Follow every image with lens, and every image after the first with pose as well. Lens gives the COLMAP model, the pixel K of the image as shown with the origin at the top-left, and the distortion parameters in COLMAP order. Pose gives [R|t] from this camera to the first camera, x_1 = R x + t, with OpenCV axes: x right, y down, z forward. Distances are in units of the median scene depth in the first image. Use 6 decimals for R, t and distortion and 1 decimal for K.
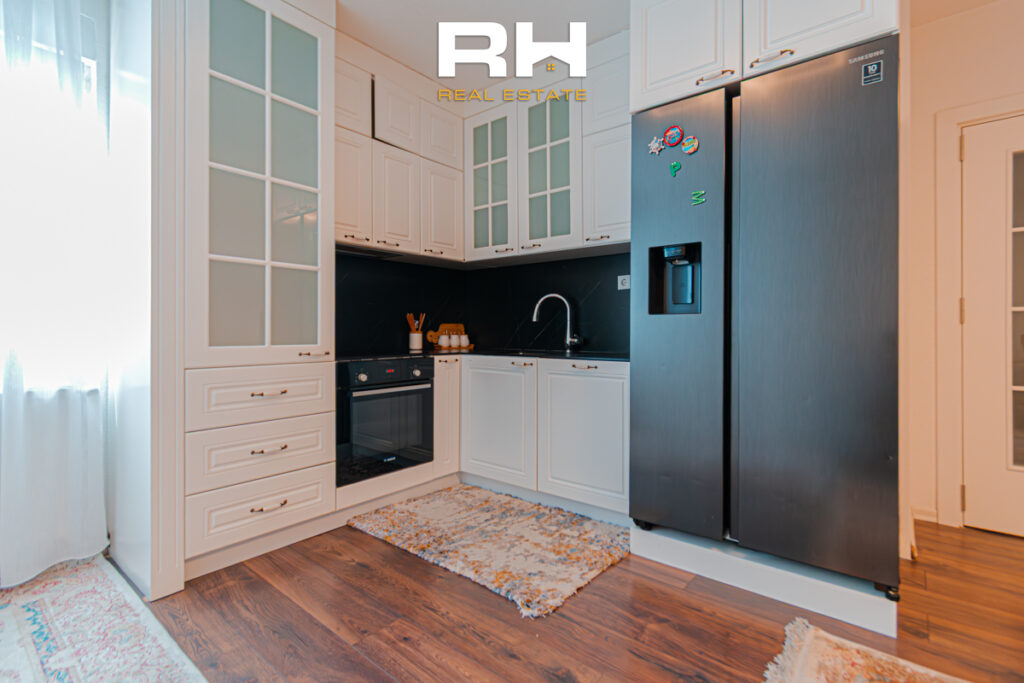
lens RADIAL K [[464.6, 0, 515.4], [0, 464.6, 332.0], [0, 0, 1]] dist [0.000695, -0.000890]
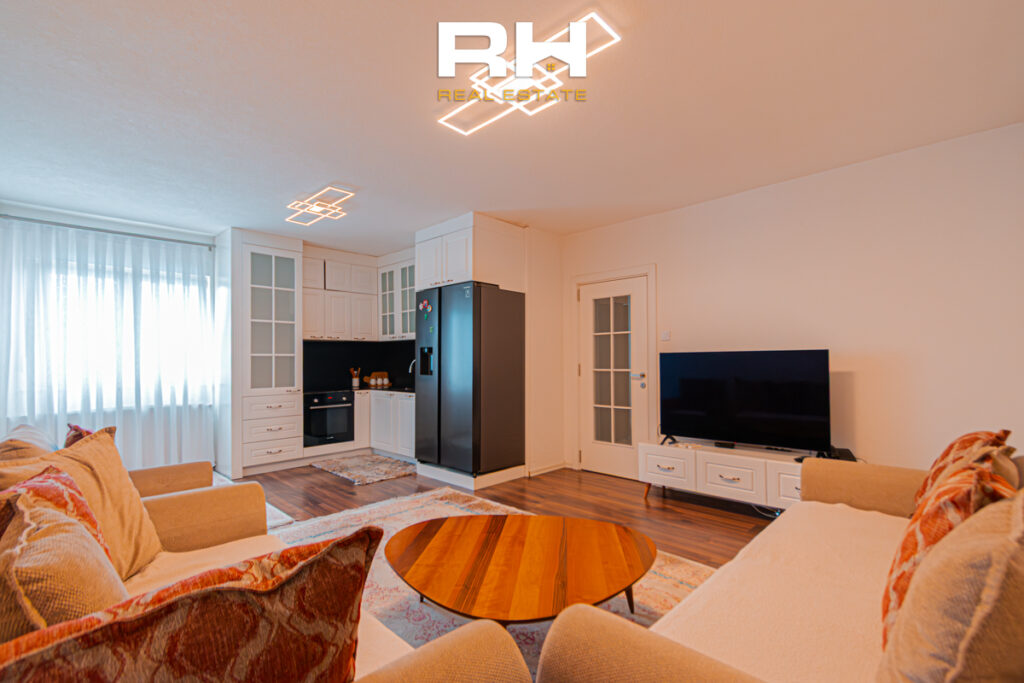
lens RADIAL K [[464.6, 0, 512.0], [0, 464.6, 355.3], [0, 0, 1]] dist [0.000695, -0.000890]
pose [[0.995061, -0.008868, -0.098868, 0.894456], [0.008149, 0.999937, -0.007678, -0.103907], [0.098929, 0.006835, 0.995071, -1.229656]]
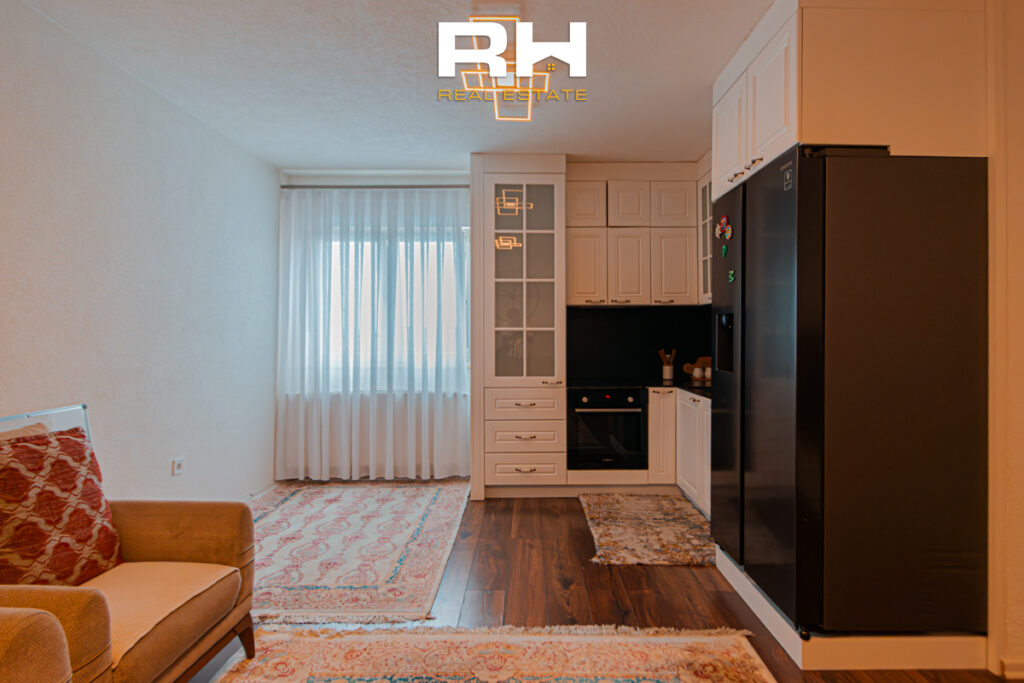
lens RADIAL K [[558.3, 0, 530.8], [0, 558.3, 328.5], [0, 0, 1]] dist [-0.006647, -0.000621]
pose [[0.627962, -0.008345, -0.778200, 0.981223], [0.003895, 0.999964, -0.007579, -0.120147], [0.778235, 0.001728, 0.627971, -0.257998]]
